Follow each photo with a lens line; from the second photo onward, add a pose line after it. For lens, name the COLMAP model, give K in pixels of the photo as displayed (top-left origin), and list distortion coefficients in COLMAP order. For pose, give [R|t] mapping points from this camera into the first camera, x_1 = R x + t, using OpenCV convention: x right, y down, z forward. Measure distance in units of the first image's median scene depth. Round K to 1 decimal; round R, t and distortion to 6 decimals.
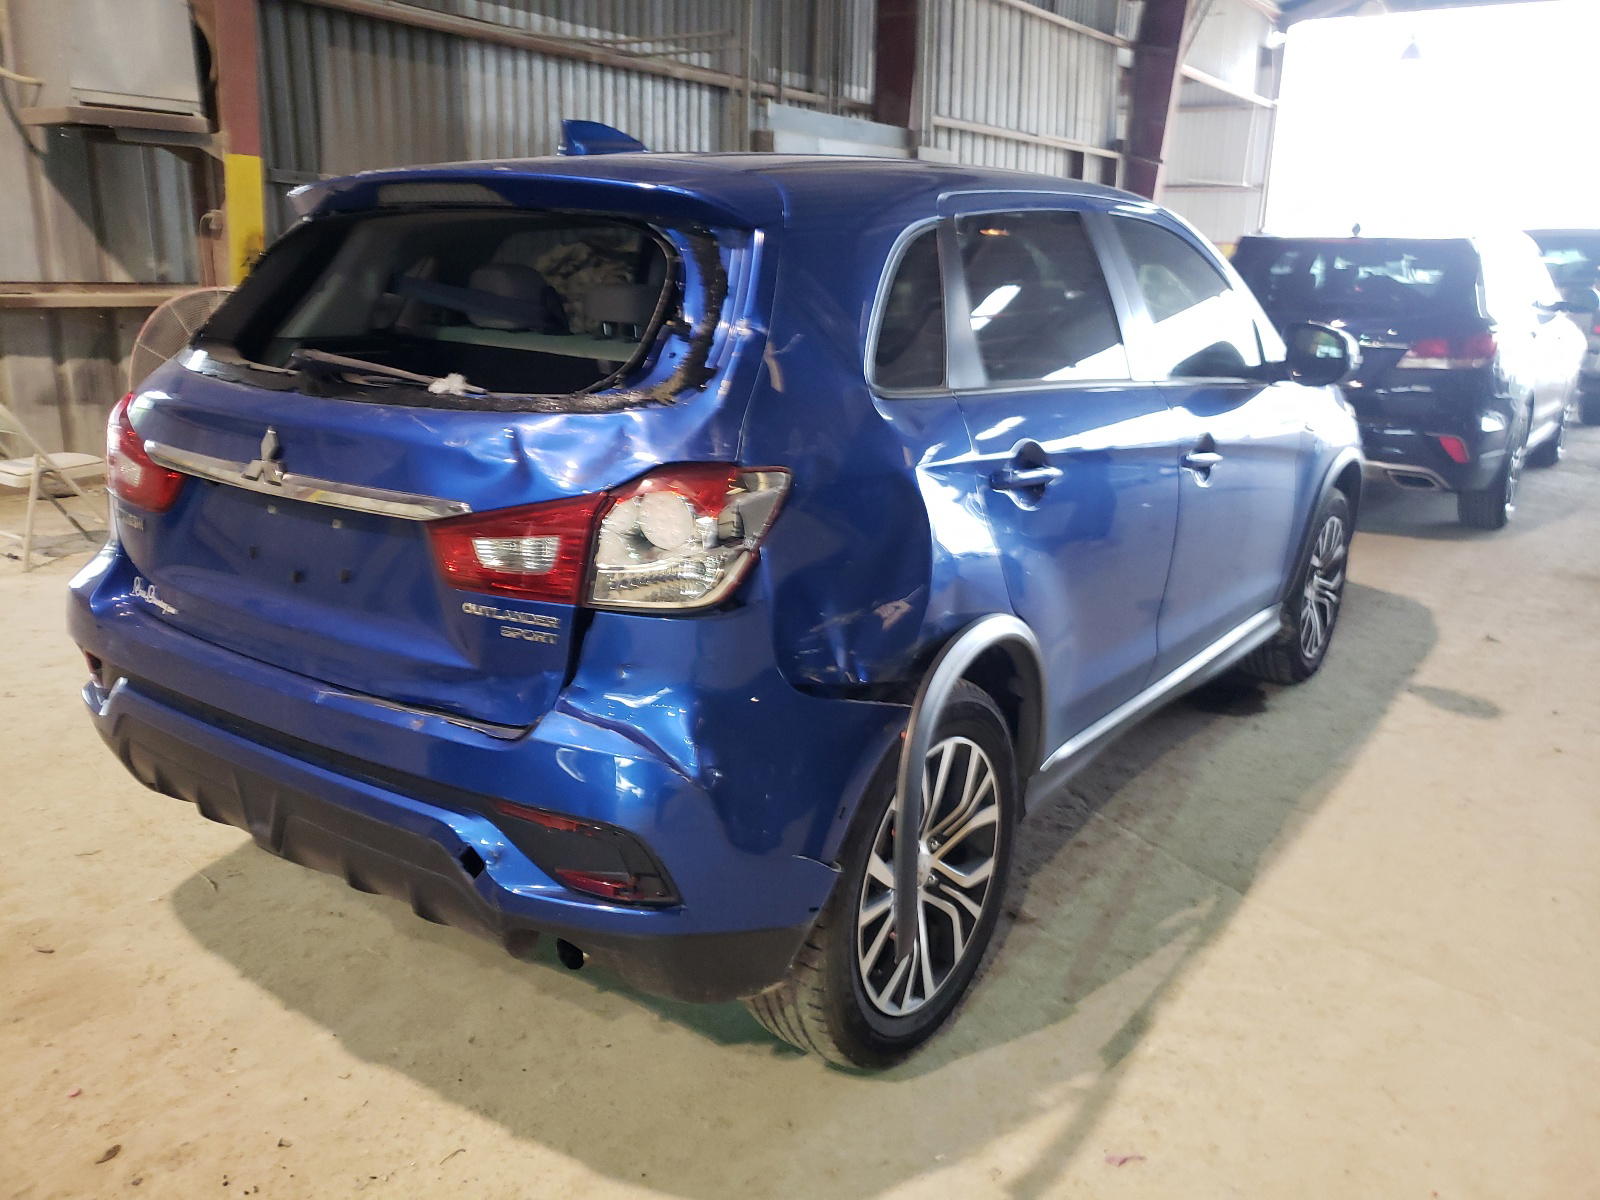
lens RADIAL K [[1282.5, 0, 800.0], [0, 1282.5, 600.0], [0, 0, 1]] dist [0.010211, 0.008761]
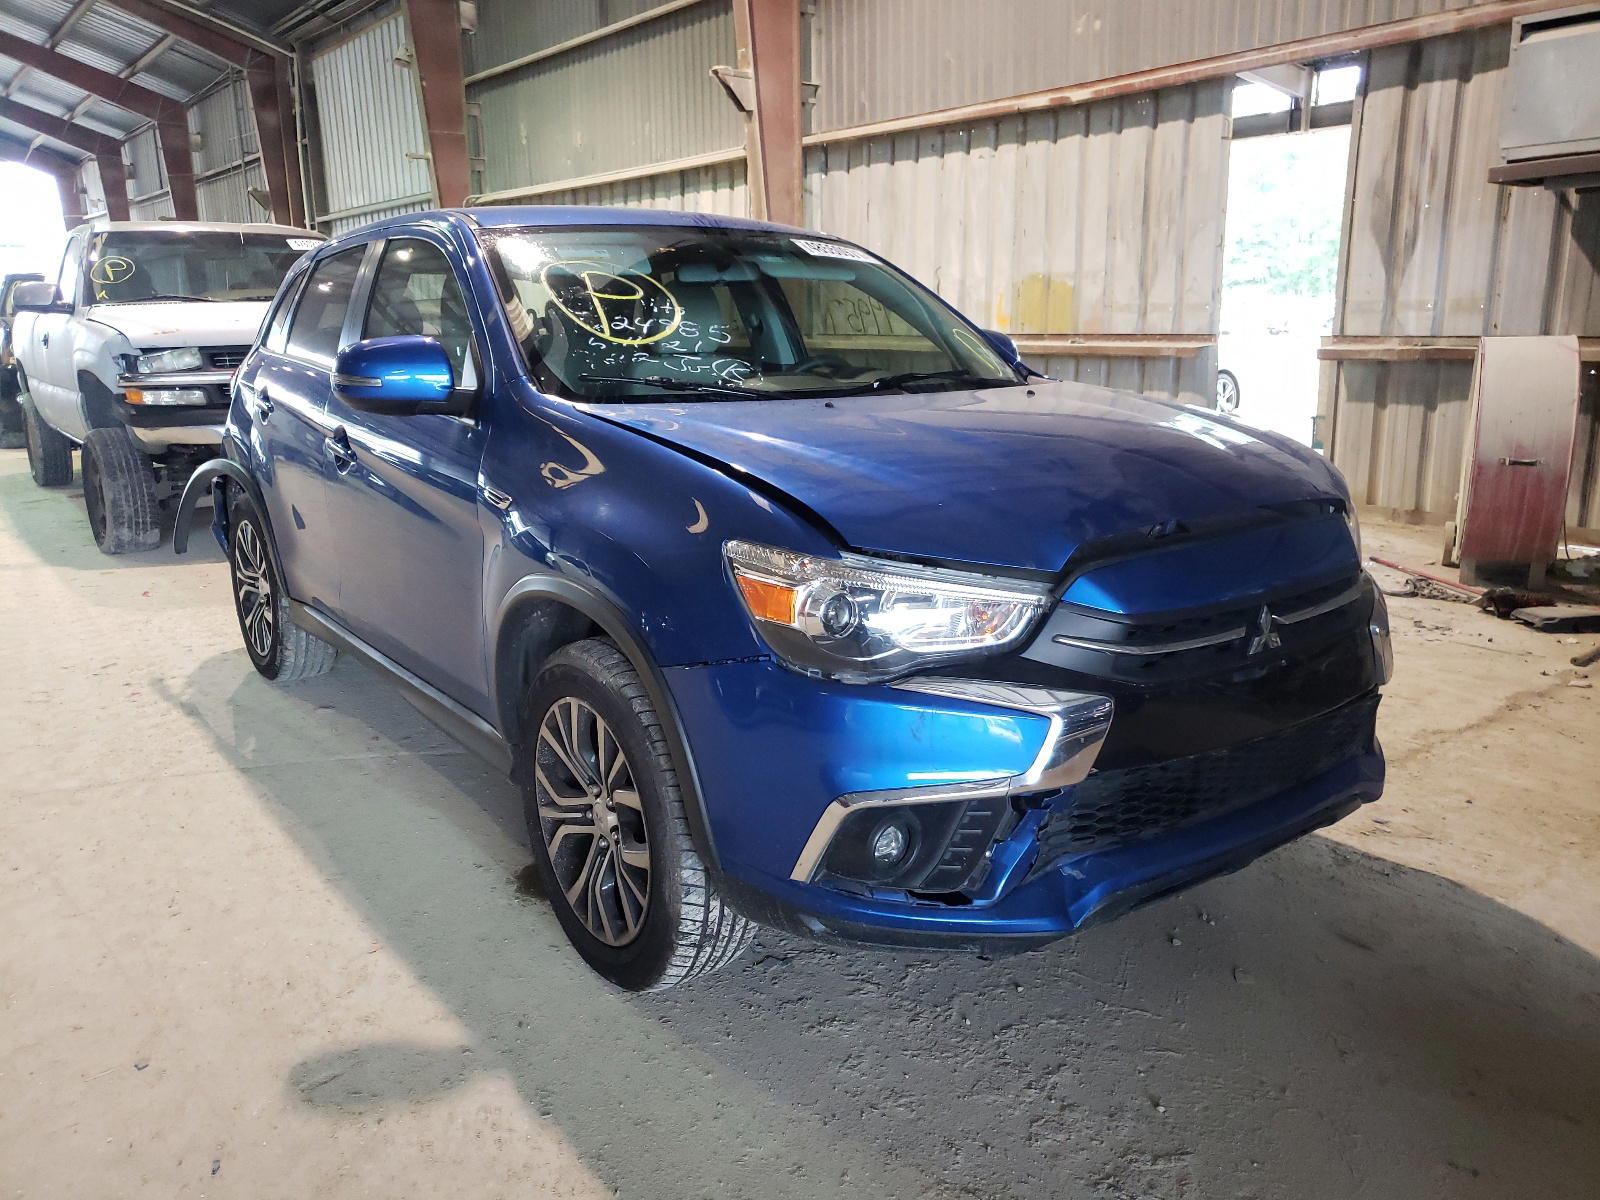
lens RADIAL K [[1282.5, 0, 800.0], [0, 1282.5, 600.0], [0, 0, 1]] dist [0.010211, 0.008761]
pose [[-0.325748, 0.187567, -0.926664, 1.267405], [-0.257433, 0.925495, 0.277826, -0.403596], [0.909734, 0.329055, -0.253192, 1.719101]]
